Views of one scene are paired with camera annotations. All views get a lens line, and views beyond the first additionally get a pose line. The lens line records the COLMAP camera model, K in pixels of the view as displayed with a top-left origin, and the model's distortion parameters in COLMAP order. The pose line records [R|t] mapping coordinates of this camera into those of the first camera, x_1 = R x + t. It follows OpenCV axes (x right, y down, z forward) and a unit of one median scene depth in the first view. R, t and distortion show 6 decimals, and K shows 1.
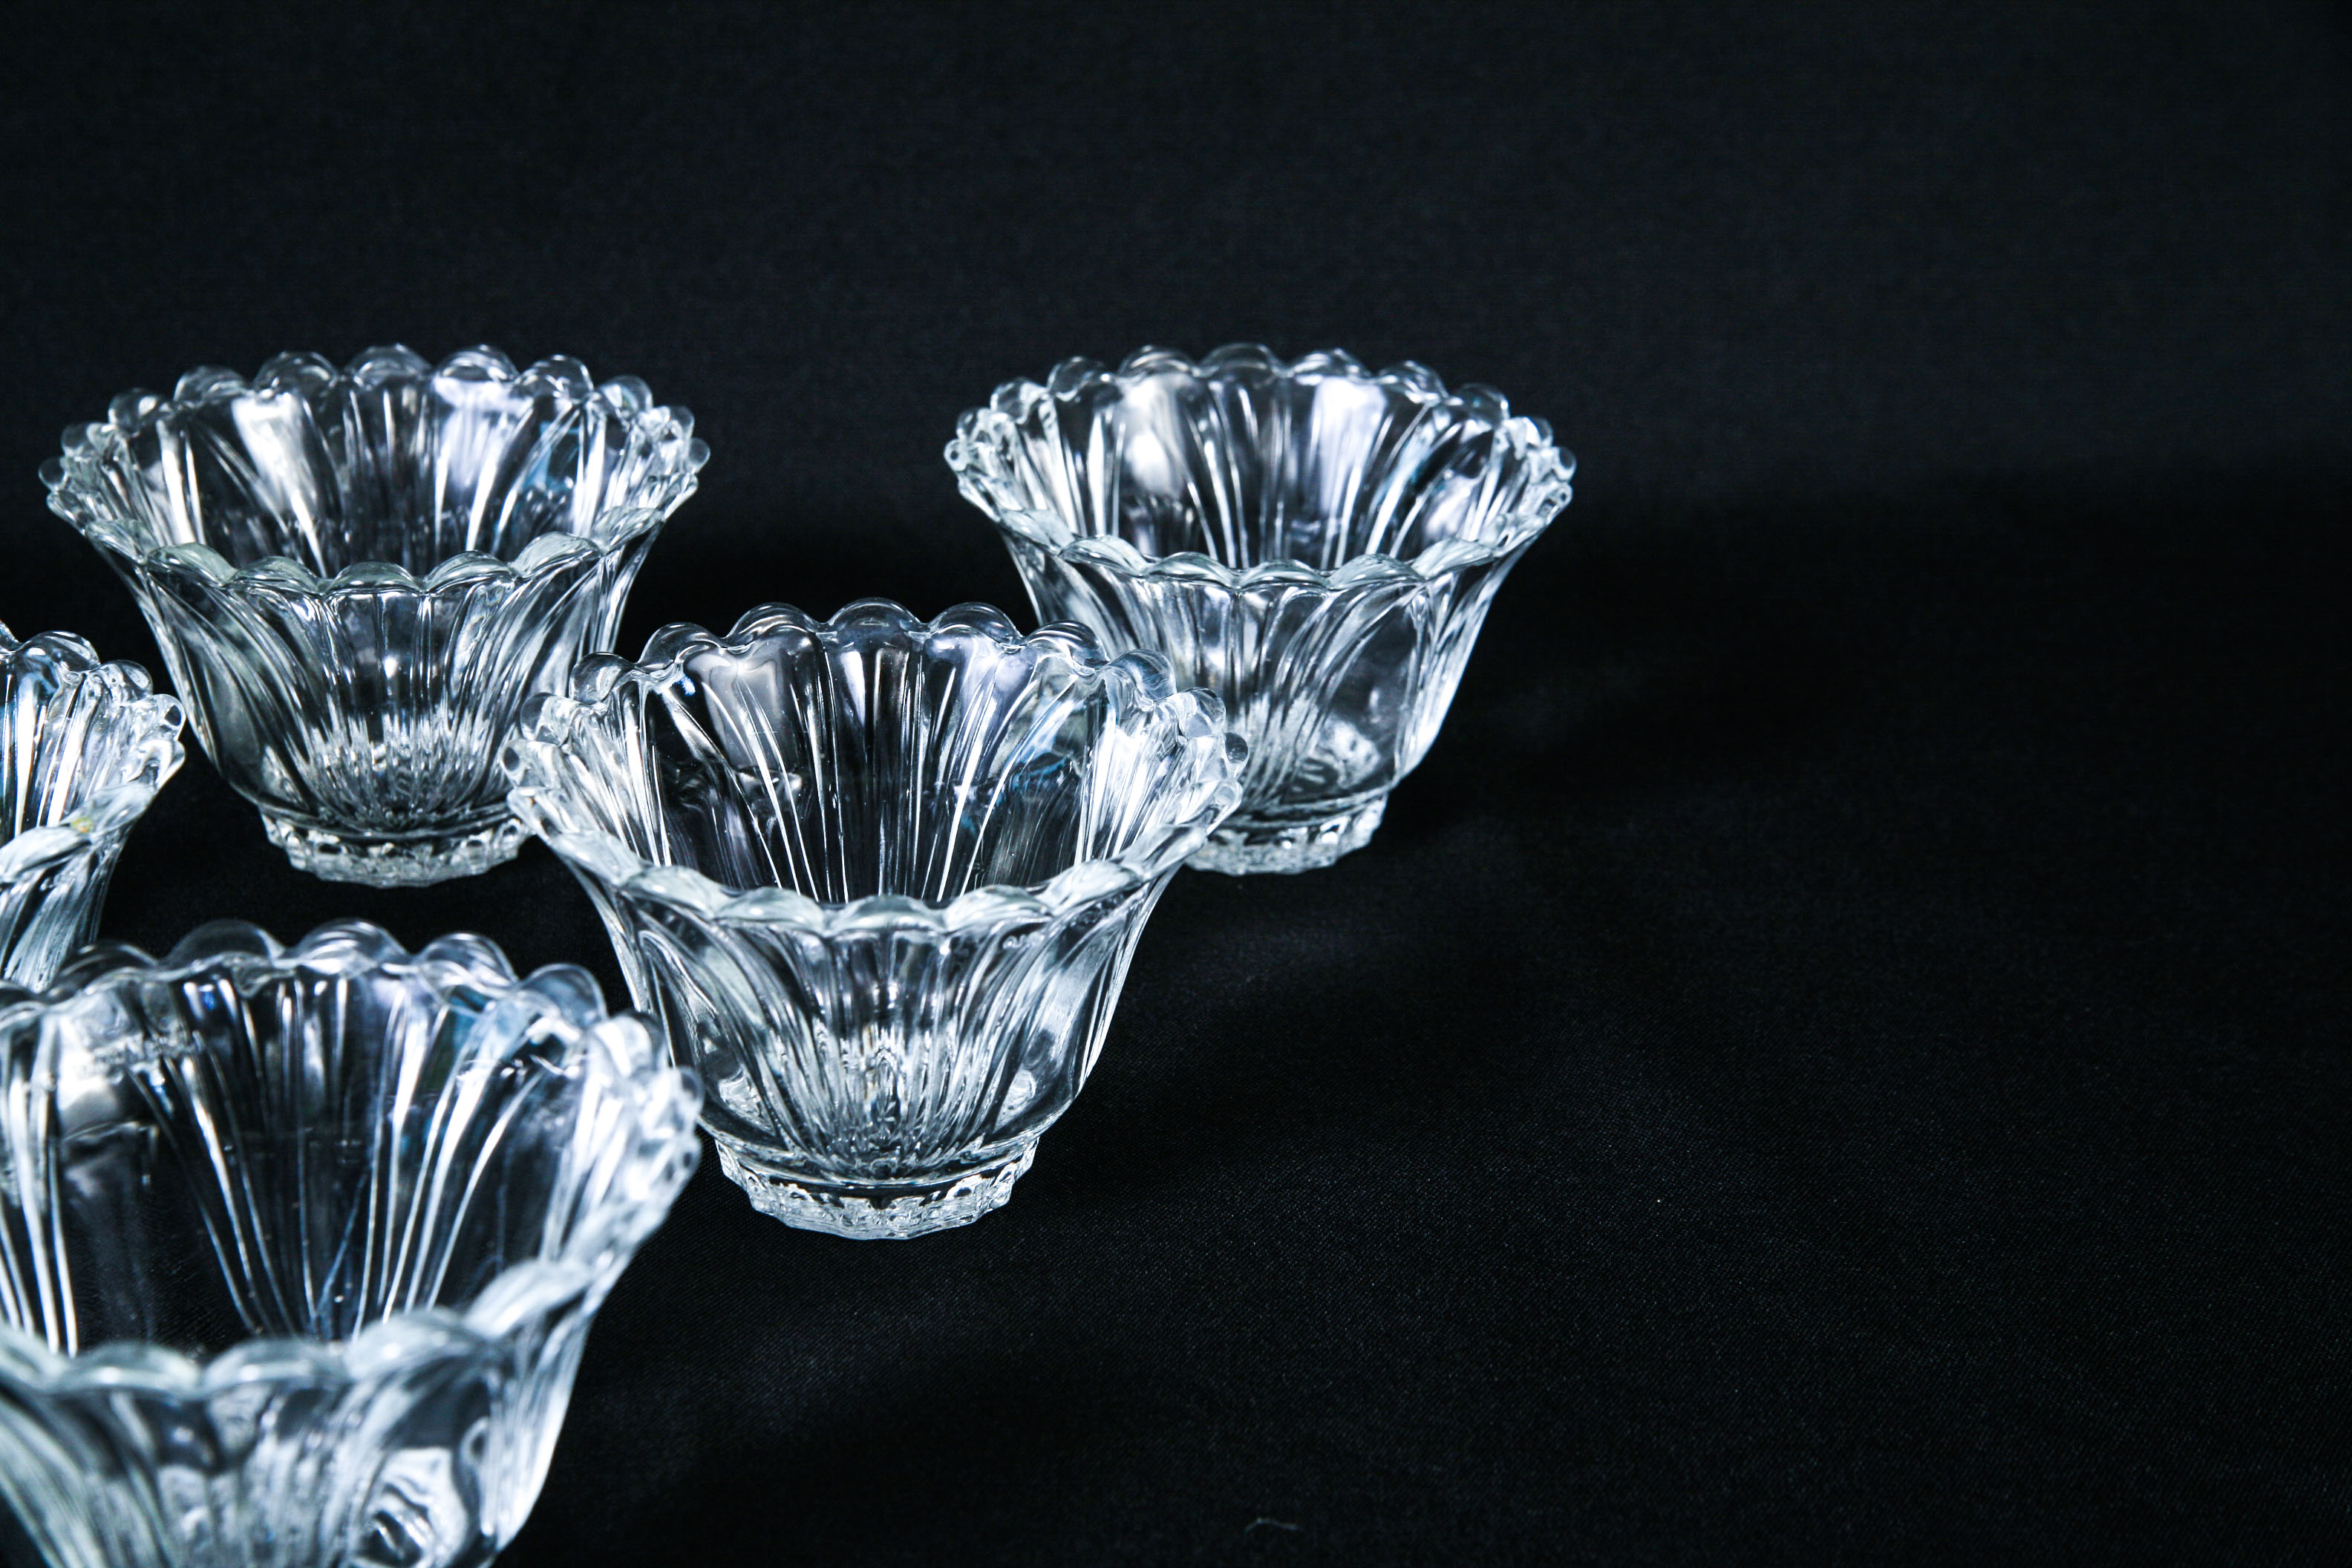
lens RADIAL K [[4407.7, 0, 1176.0], [0, 4407.7, 784.0], [0, 0, 1]] dist [0.272654, -2.093376]
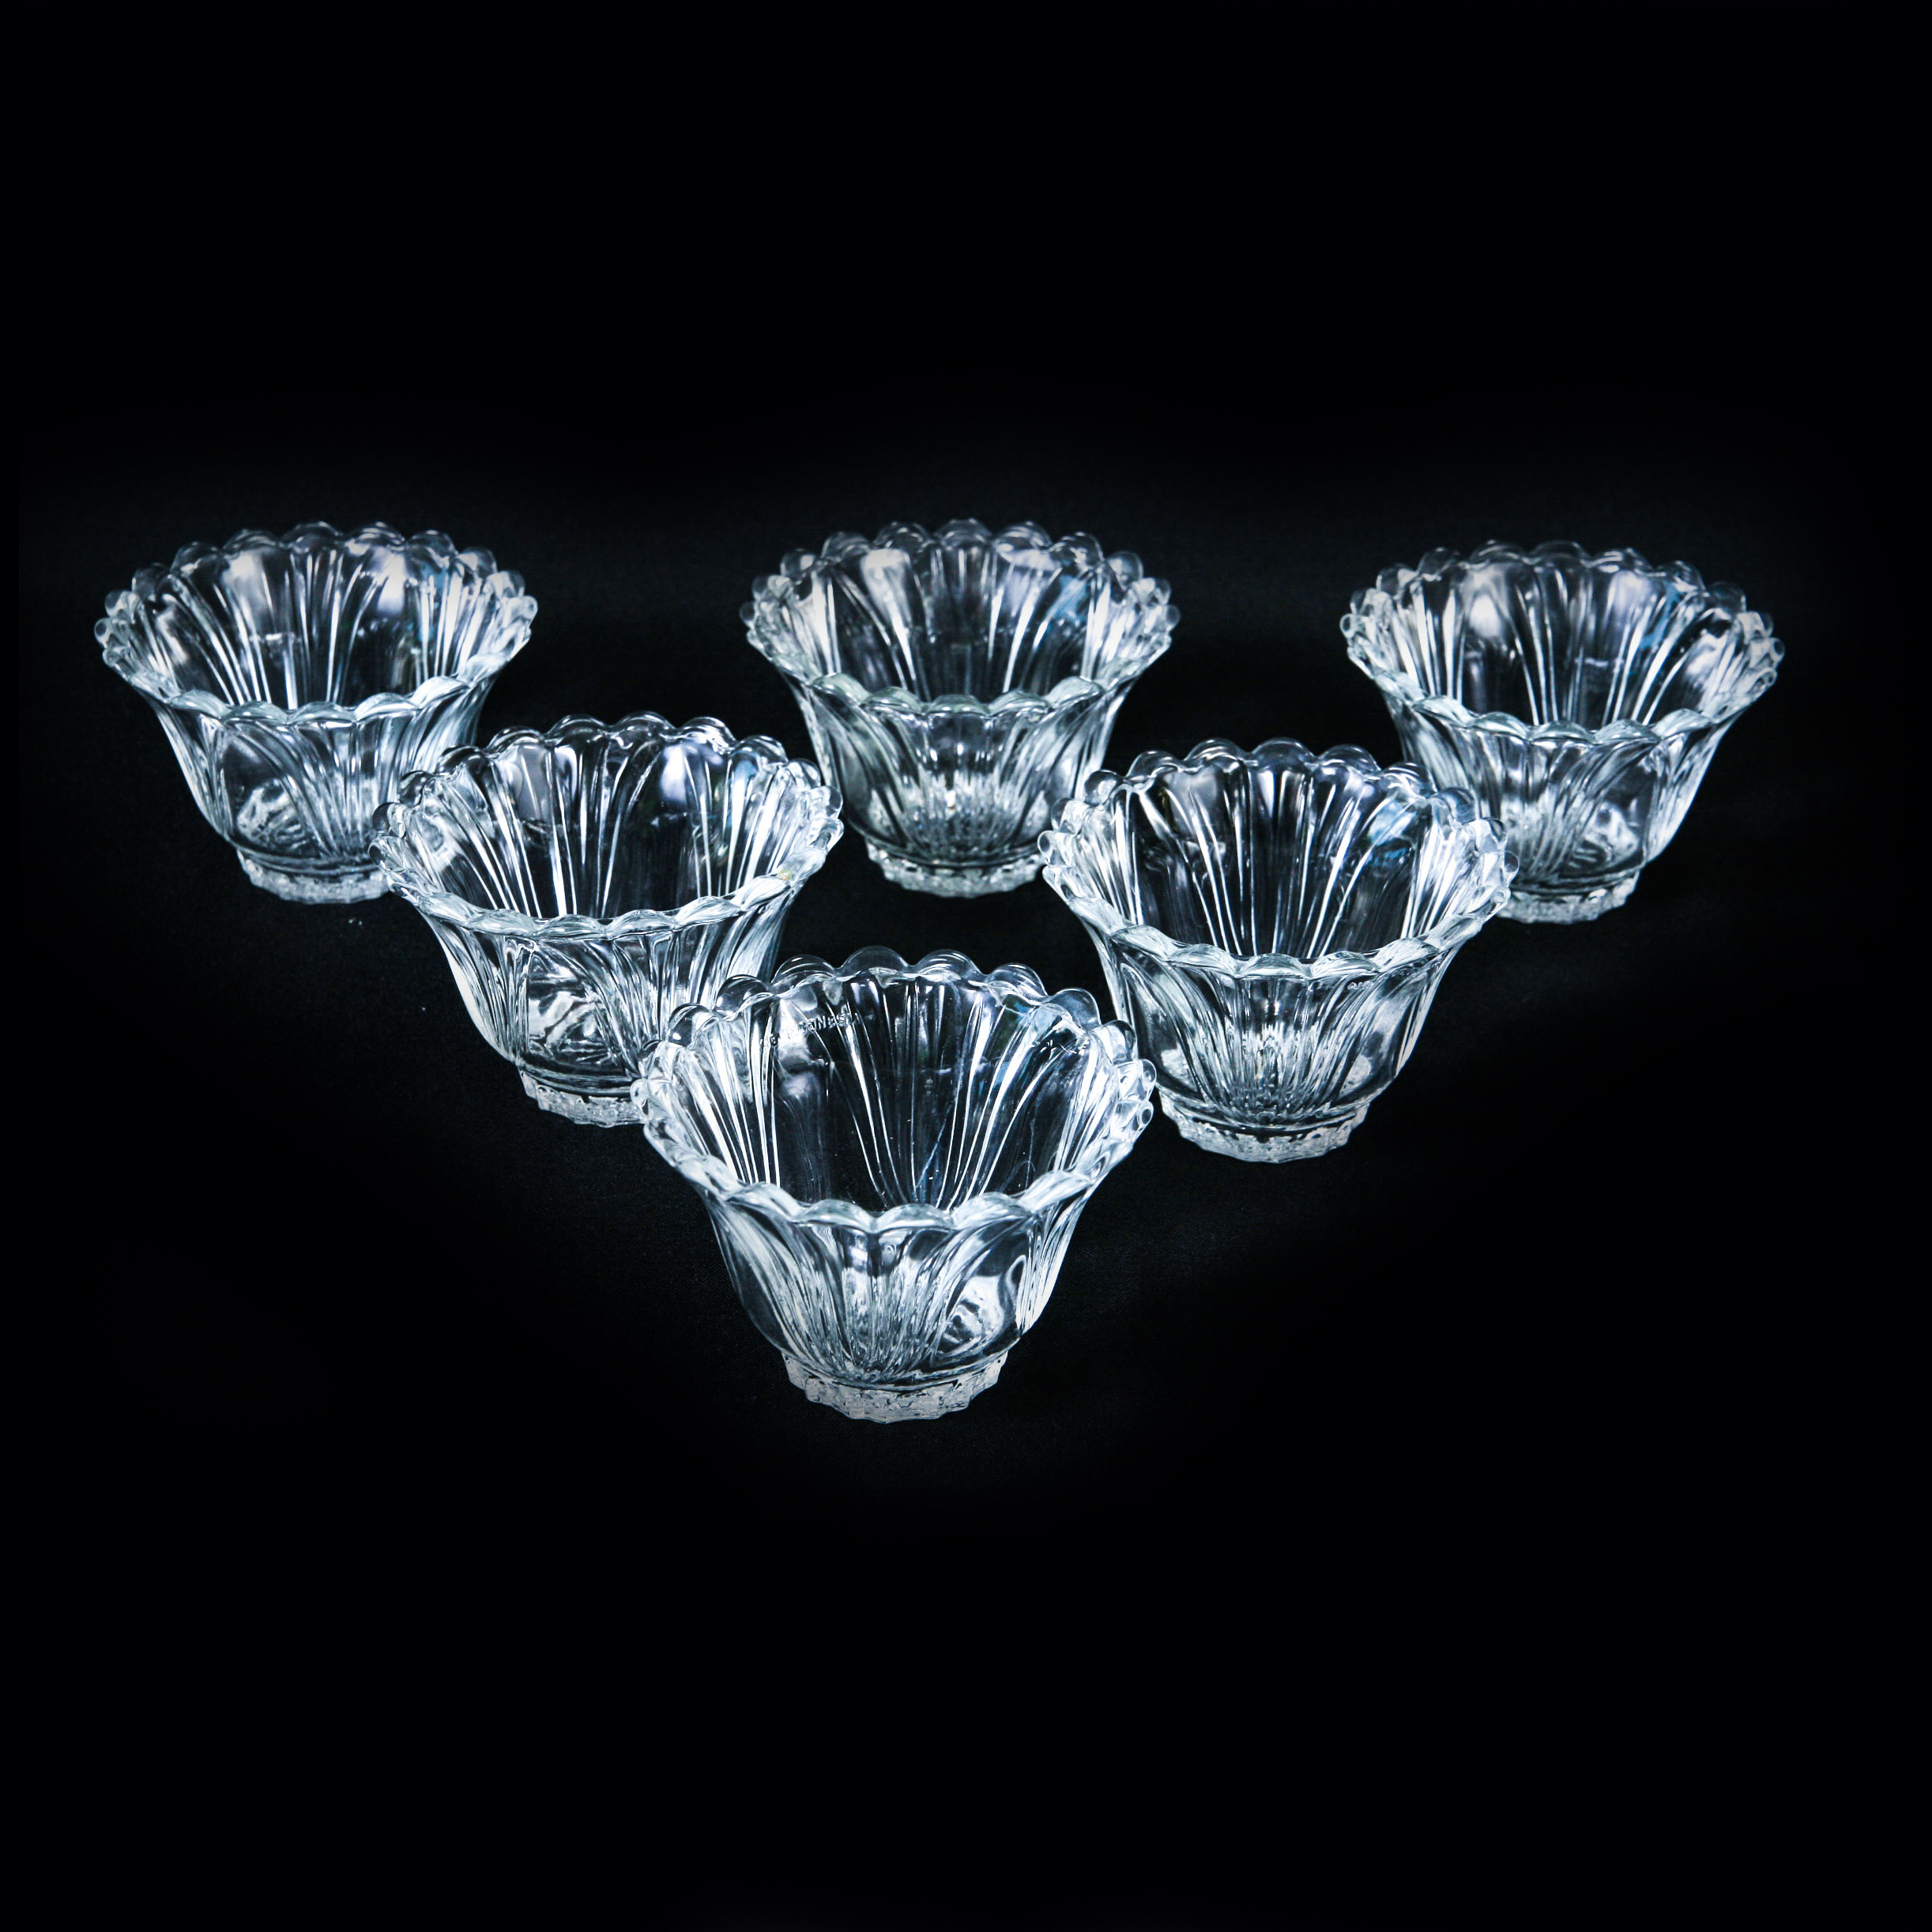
lens RADIAL K [[3971.2, 0, 966.0], [0, 3971.2, 966.0], [0, 0, 1]] dist [0.074930, 0.124919]
pose [[0.986979, 0.064998, -0.147132, 0.028779], [-0.055466, 0.996143, 0.067984, -0.049841], [0.150984, -0.058938, 0.986778, -0.351793]]
